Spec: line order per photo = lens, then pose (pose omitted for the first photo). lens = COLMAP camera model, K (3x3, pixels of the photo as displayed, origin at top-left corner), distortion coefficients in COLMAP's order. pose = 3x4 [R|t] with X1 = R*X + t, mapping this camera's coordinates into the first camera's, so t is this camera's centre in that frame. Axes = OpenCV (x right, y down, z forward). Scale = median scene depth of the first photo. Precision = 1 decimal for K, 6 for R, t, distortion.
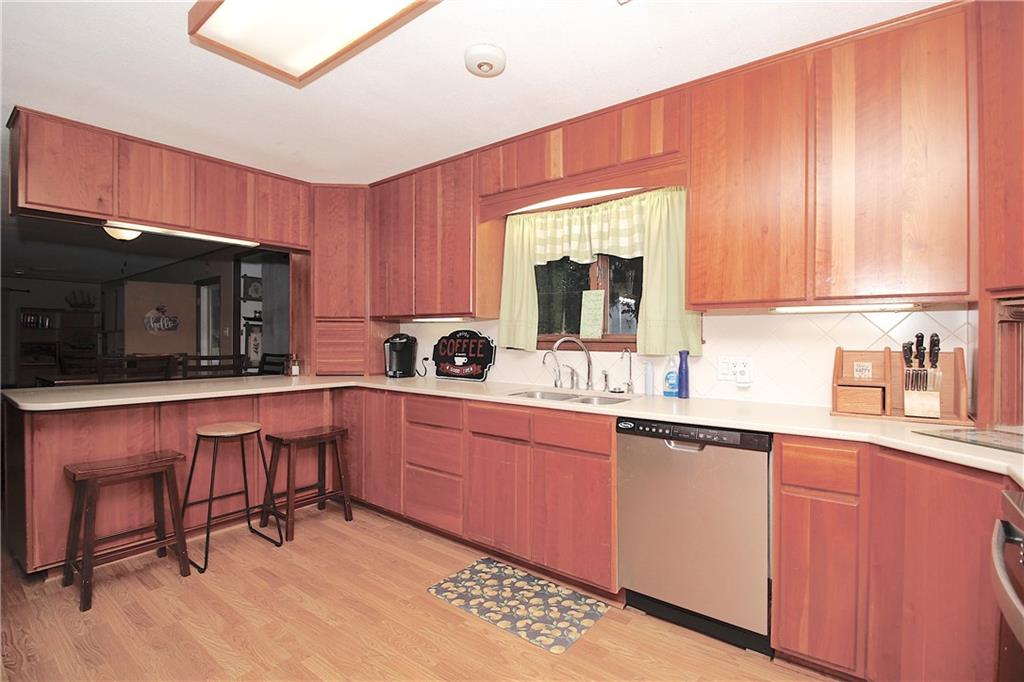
lens RADIAL K [[472.1, 0, 525.8], [0, 472.1, 339.2], [0, 0, 1]] dist [-0.017609, -0.002104]
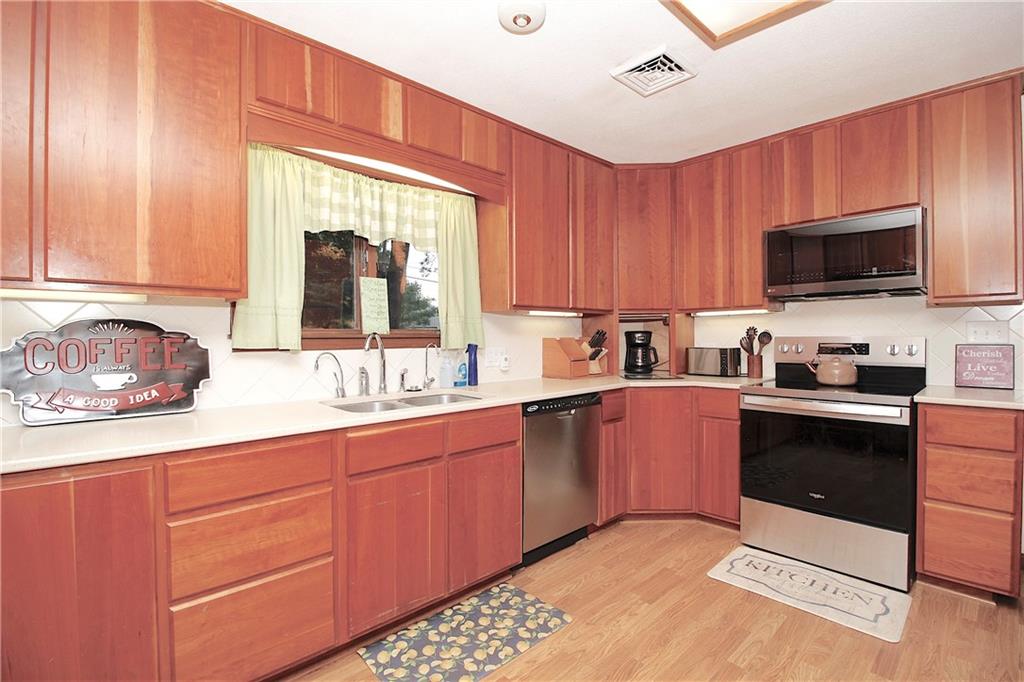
lens RADIAL K [[472.1, 0, 516.9], [0, 472.1, 339.4], [0, 0, 1]] dist [-0.017609, -0.002104]
pose [[0.169616, -0.016883, 0.985366, -0.730475], [0.006766, 0.999850, 0.015967, -0.004075], [-0.985487, 0.003958, 0.169705, 0.664865]]
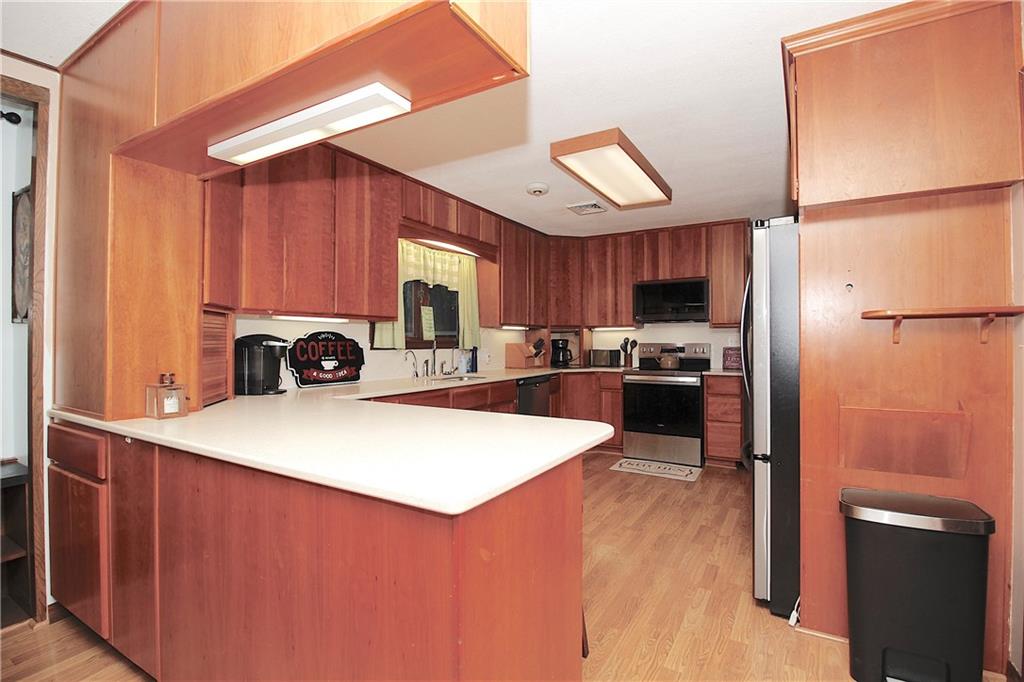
lens RADIAL K [[472.1, 0, 517.4], [0, 472.1, 338.0], [0, 0, 1]] dist [-0.017609, -0.002104]
pose [[-0.107567, -0.000343, 0.994198, -1.458298], [-0.001045, 0.999999, 0.000232, -0.010002], [-0.994197, -0.001014, -0.107568, 0.979002]]
